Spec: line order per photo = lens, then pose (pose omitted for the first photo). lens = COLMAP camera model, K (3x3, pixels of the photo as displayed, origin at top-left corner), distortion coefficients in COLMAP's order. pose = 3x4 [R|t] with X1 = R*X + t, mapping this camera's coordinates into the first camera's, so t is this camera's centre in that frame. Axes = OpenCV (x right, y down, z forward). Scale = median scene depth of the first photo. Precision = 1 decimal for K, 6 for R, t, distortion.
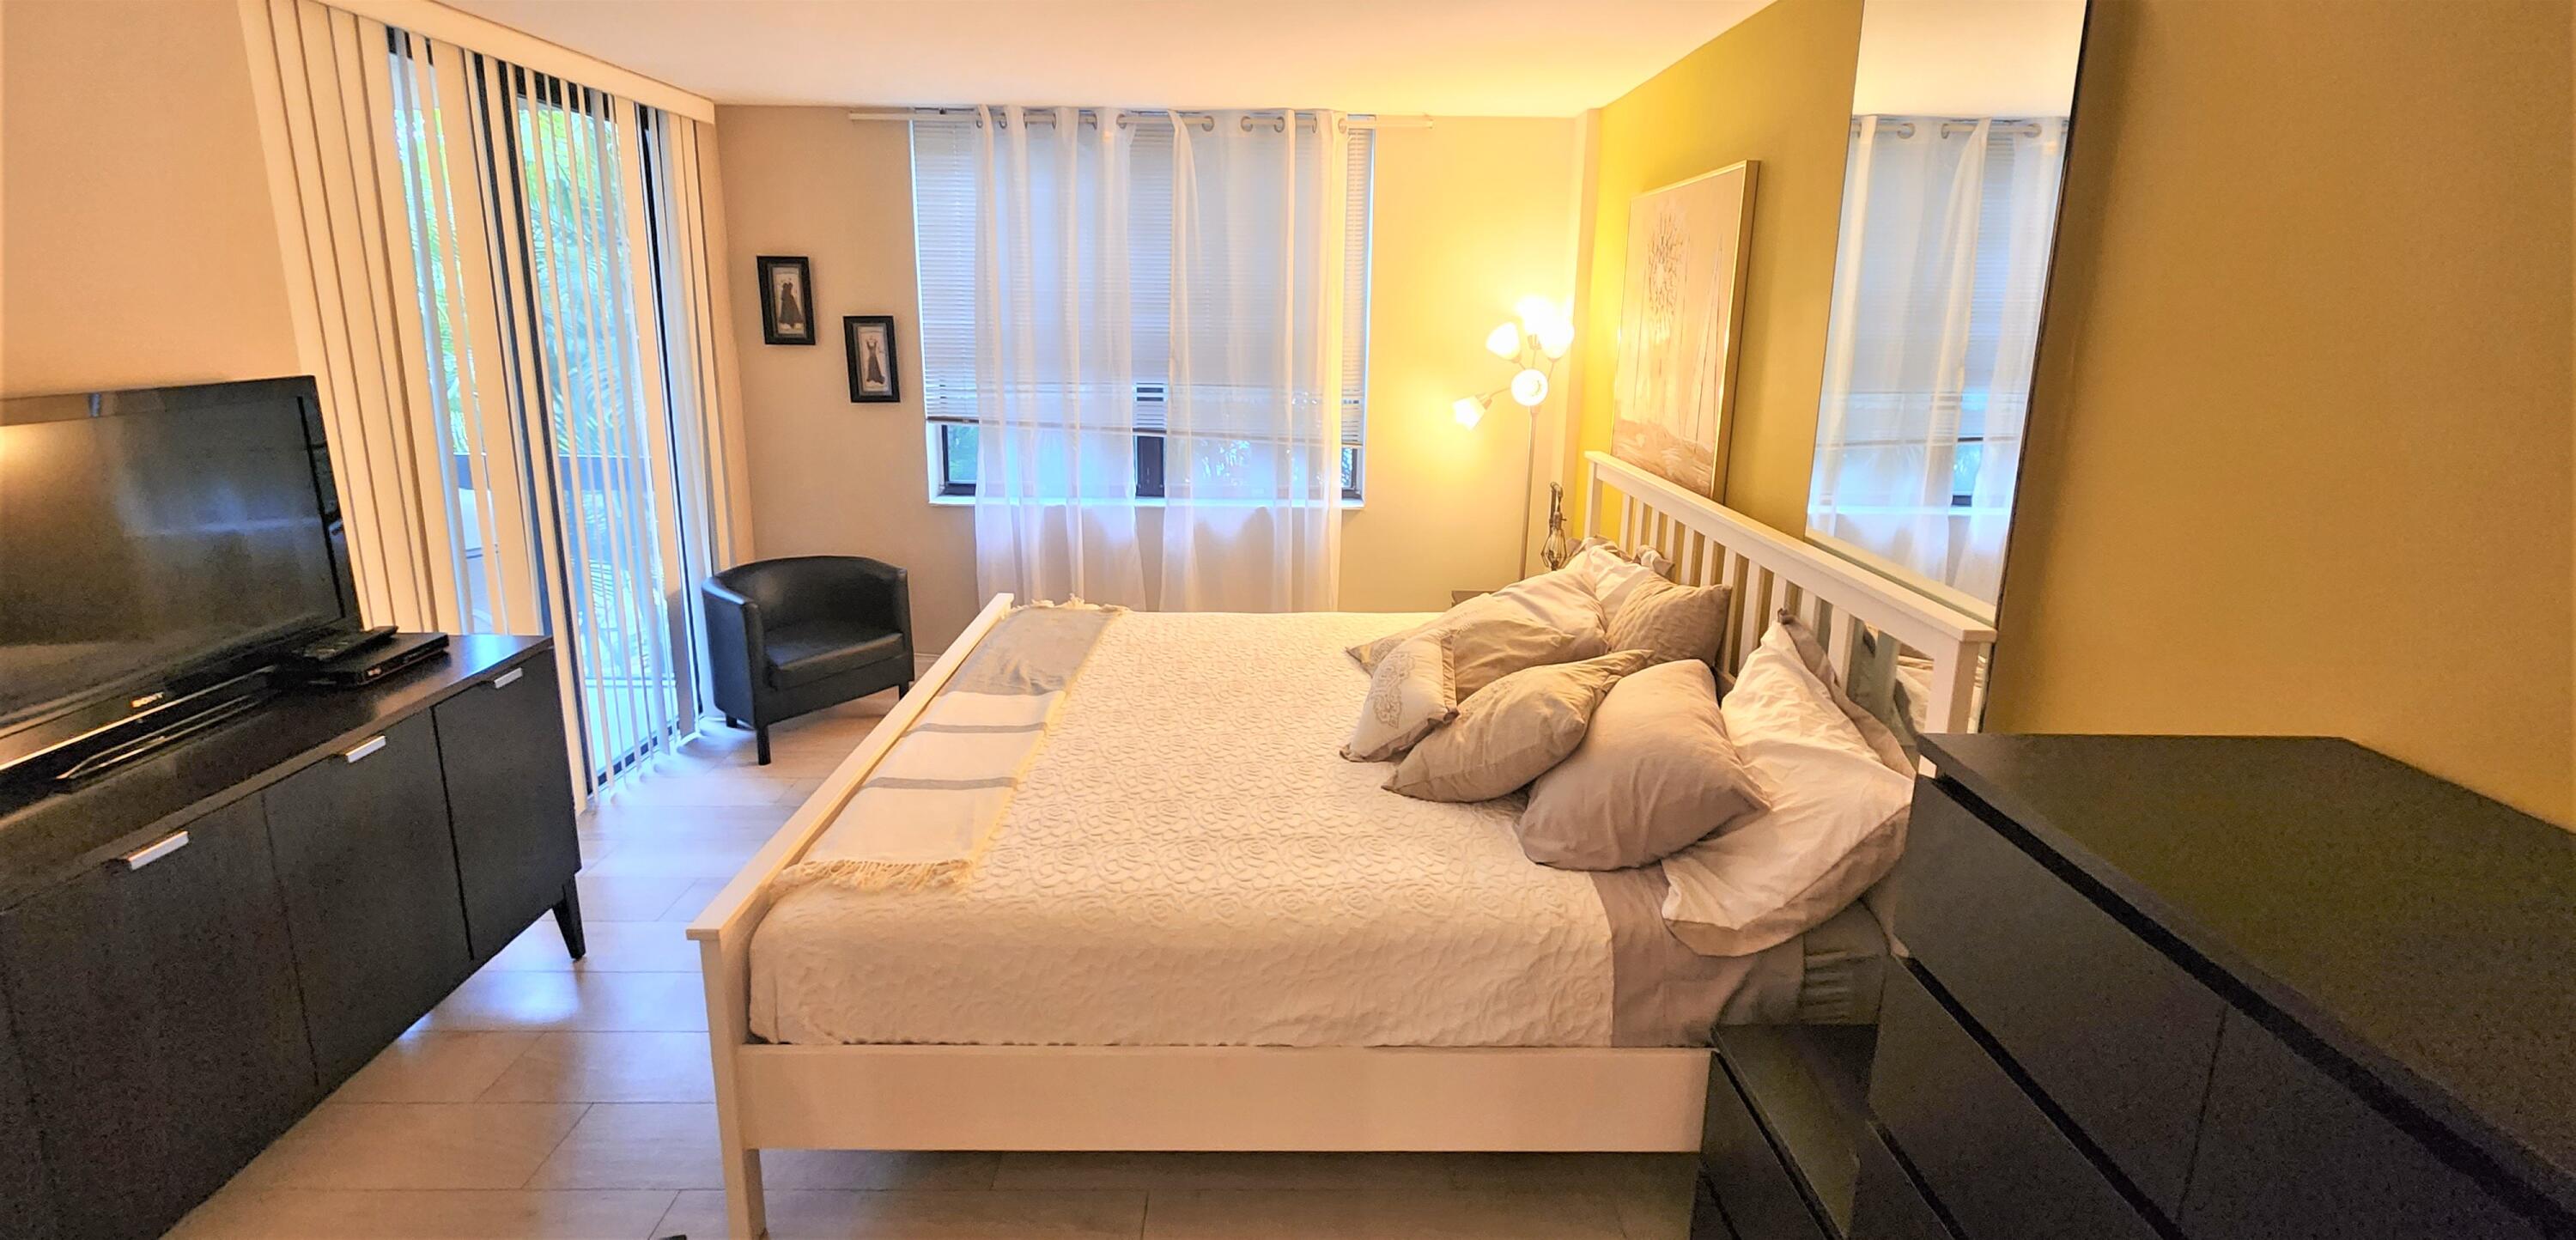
lens RADIAL K [[1070.0, 0, 1294.5], [0, 1070.0, 519.1], [0, 0, 1]] dist [0.001115, 0.000236]
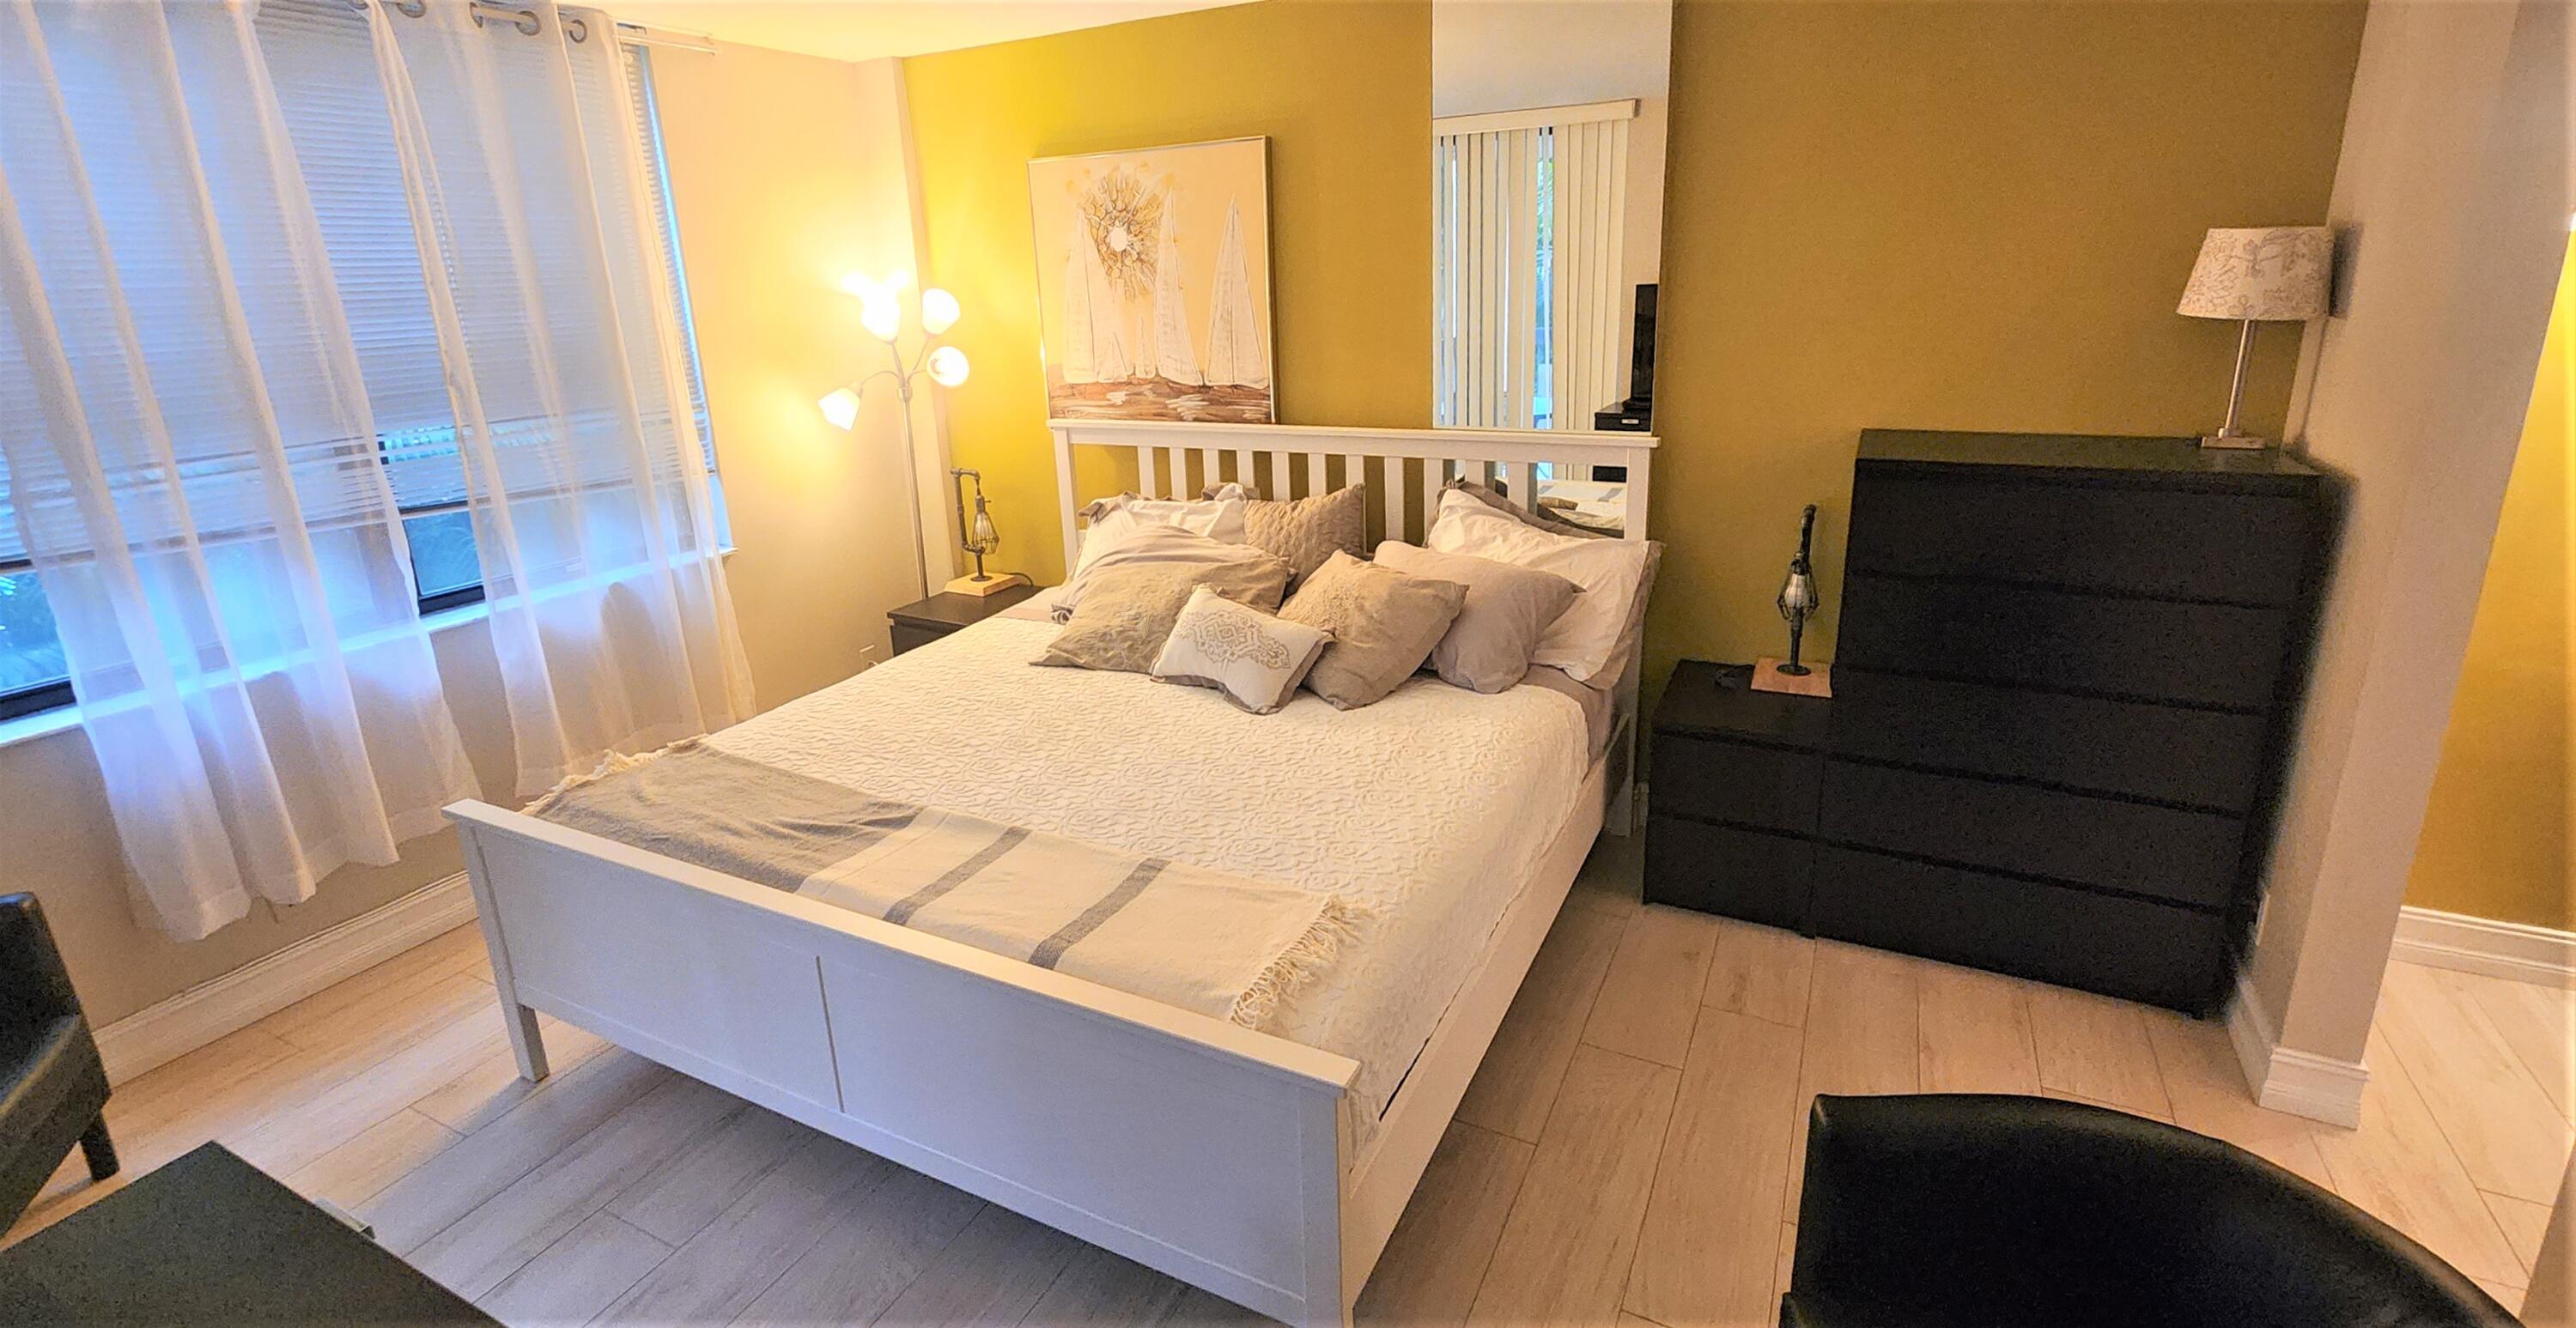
lens RADIAL K [[1148.1, 0, 1287.4], [0, 1148.1, 600.8], [0, 0, 1]] dist [0.000791, 0.000033]
pose [[0.466479, -0.275967, 0.840381, -0.554552], [0.219718, 0.956458, 0.192124, -0.057044], [-0.856809, 0.095026, 0.506802, 0.276259]]
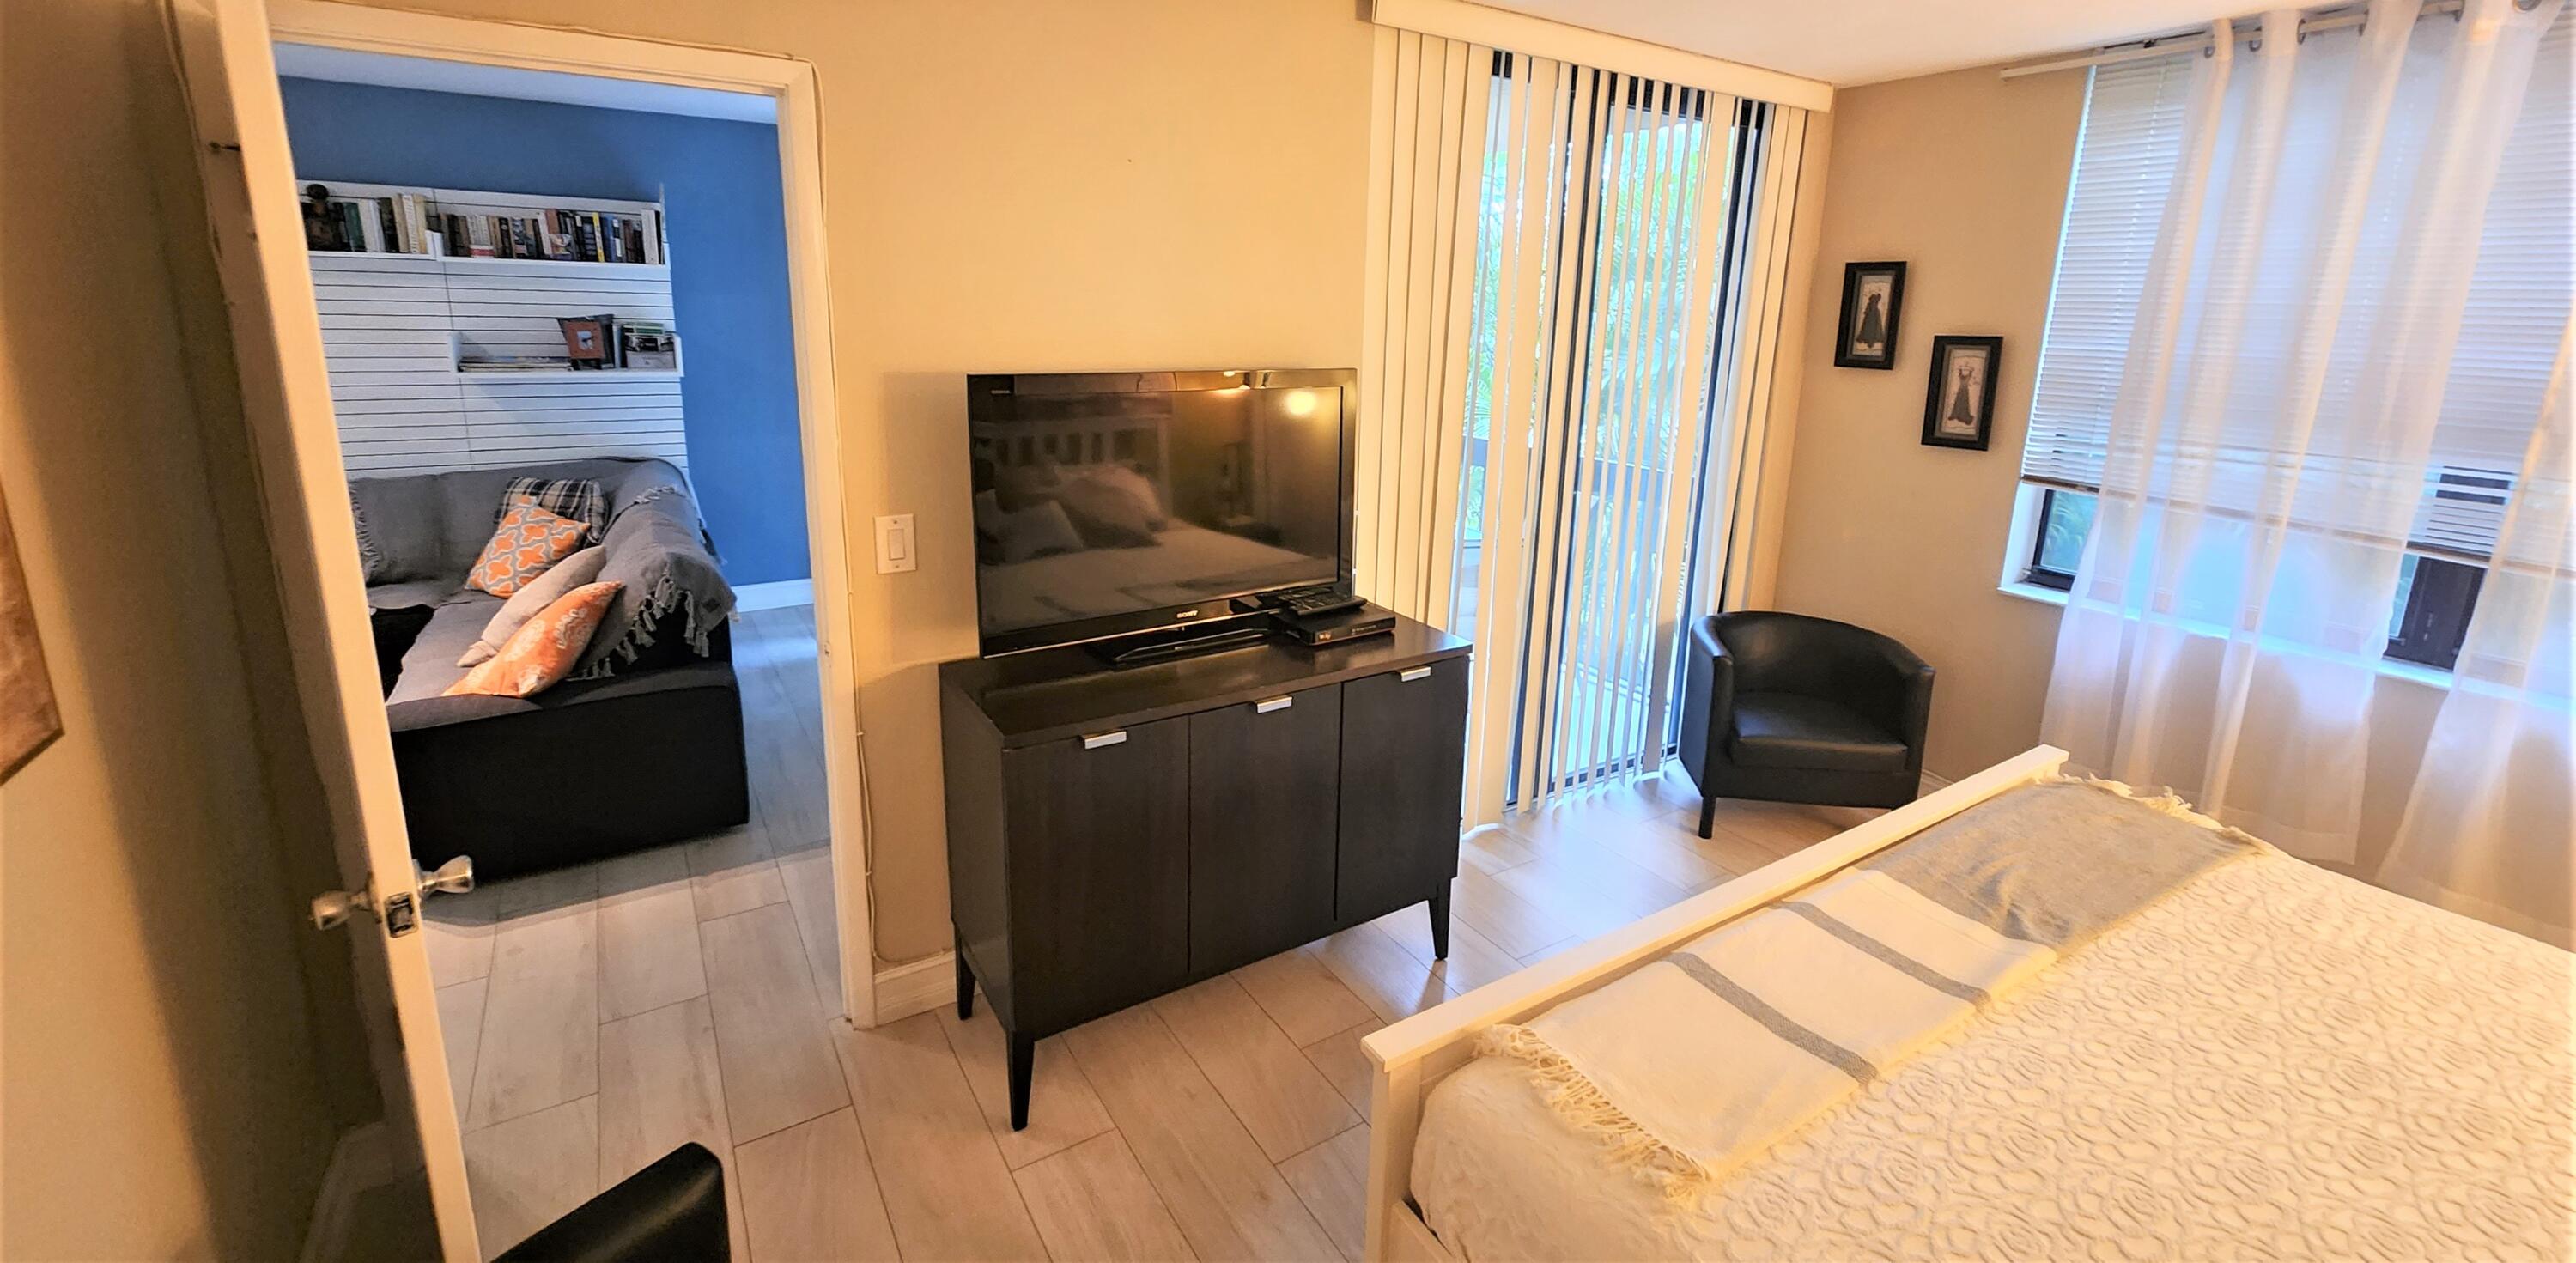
lens RADIAL K [[1065.4, 0, 1286.3], [0, 1065.4, 534.1], [0, 0, 1]] dist [-0.001462, -0.000246]
pose [[0.519749, 0.179103, -0.835334, 0.014076], [-0.186960, 0.977922, 0.093348, -0.033955], [0.833611, 0.107657, 0.541759, 0.215886]]
